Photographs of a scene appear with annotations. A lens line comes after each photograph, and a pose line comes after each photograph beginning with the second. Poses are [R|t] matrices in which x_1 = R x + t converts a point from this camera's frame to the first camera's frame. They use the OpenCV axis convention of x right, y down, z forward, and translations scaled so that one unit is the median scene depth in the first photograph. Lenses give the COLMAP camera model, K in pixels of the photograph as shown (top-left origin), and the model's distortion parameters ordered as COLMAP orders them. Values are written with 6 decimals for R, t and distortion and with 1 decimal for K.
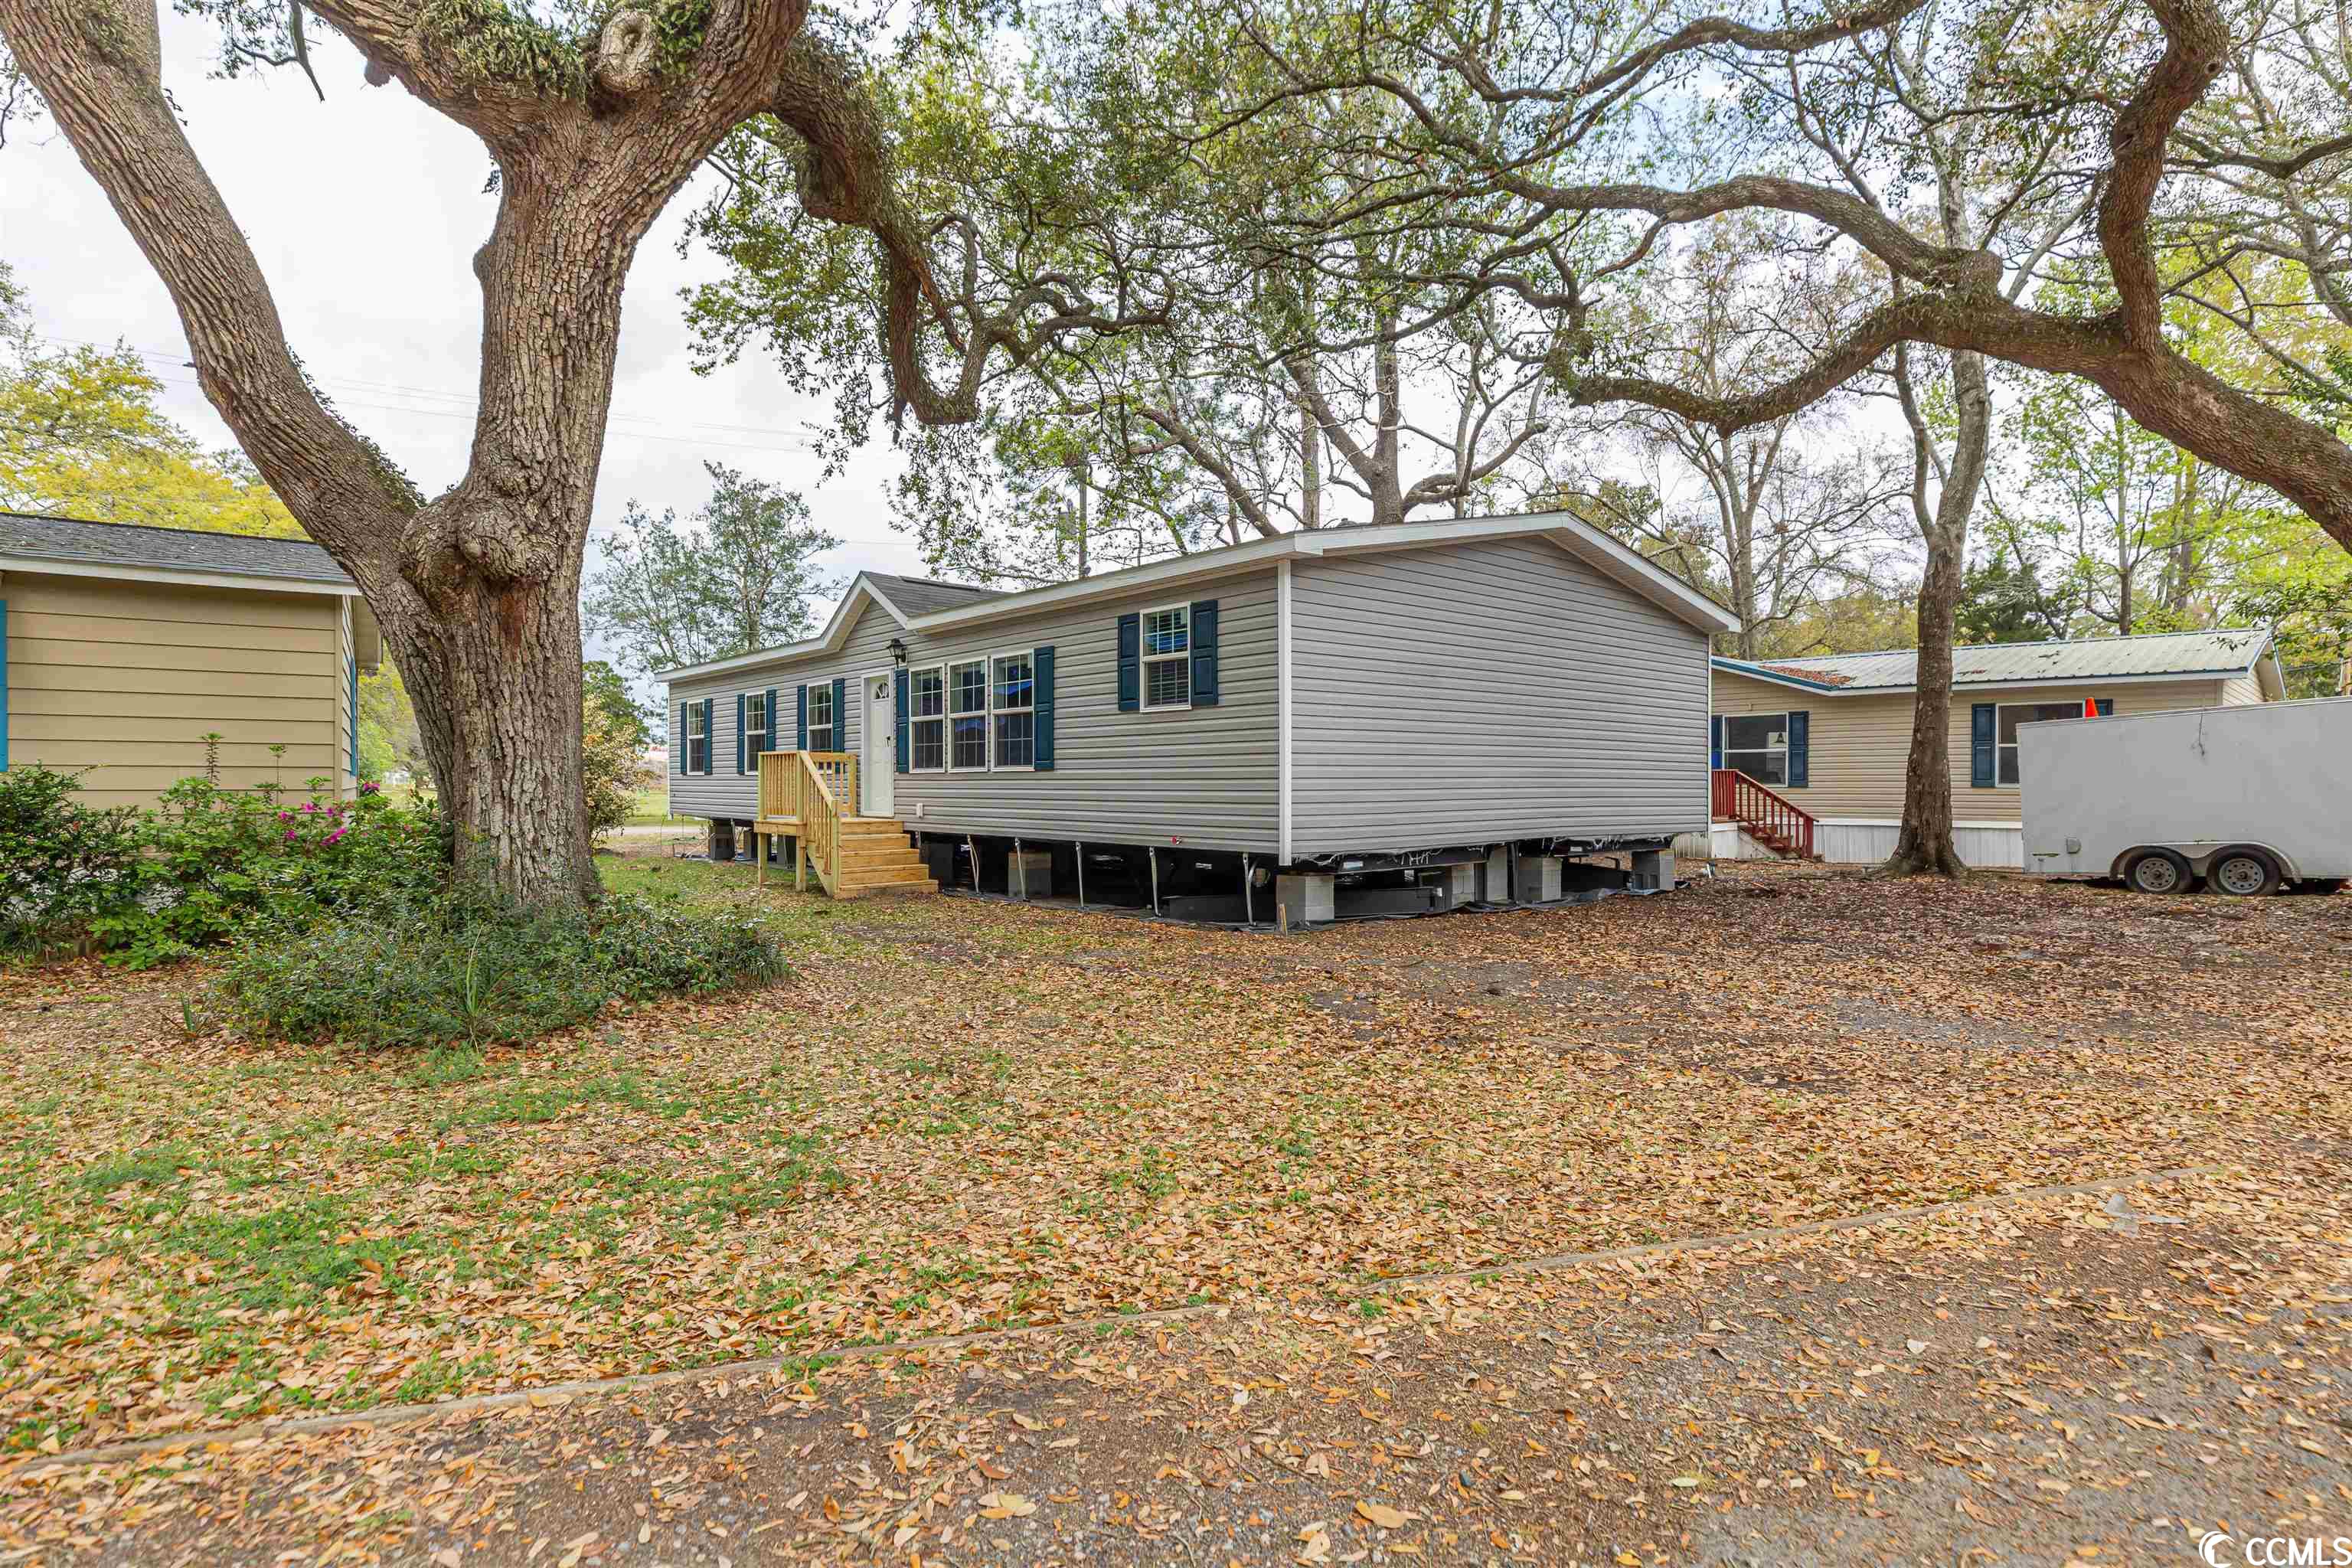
lens RADIAL K [[1195.4, 0, 1176.0], [0, 1195.4, 784.0], [0, 0, 1]] dist [-0.000407, -0.000074]
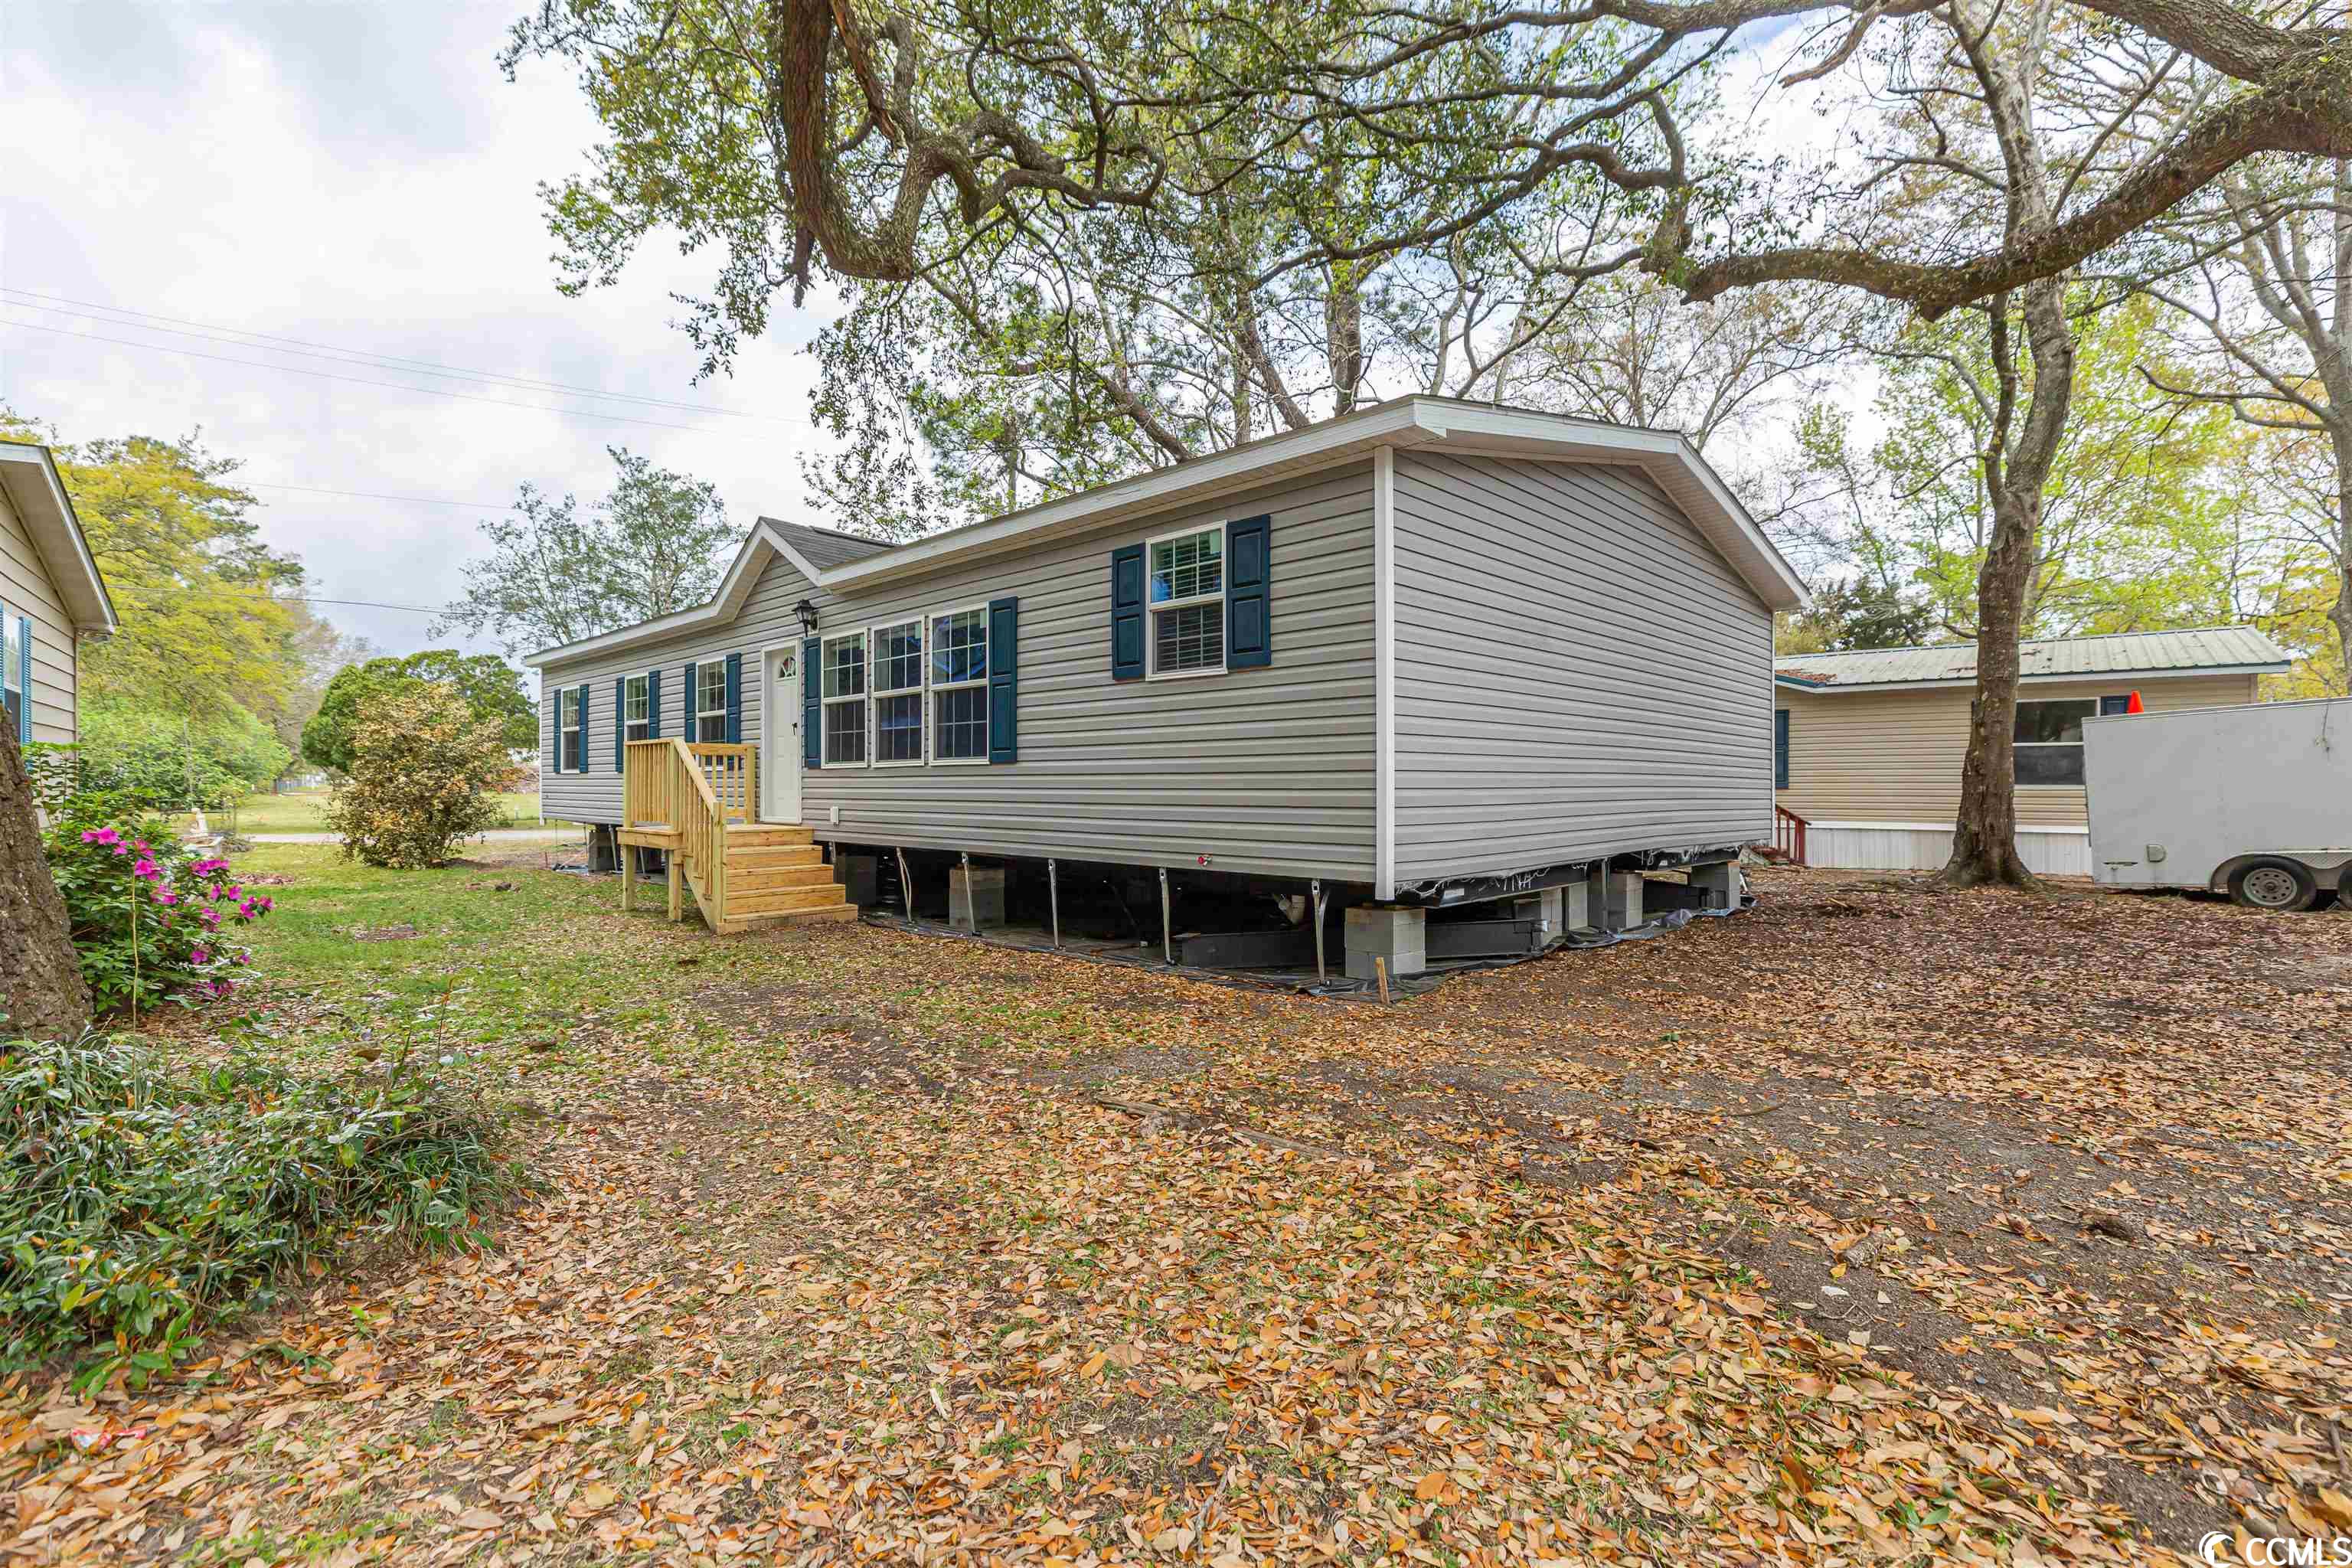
lens RADIAL K [[1041.4, 0, 1176.0], [0, 1041.4, 784.0], [0, 0, 1]] dist [0.007447, 0.000236]
pose [[0.995144, 0.001557, 0.098414, -0.060025], [-0.001227, 0.999993, -0.003415, 0.003413], [-0.098418, 0.003277, 0.995140, 0.304395]]
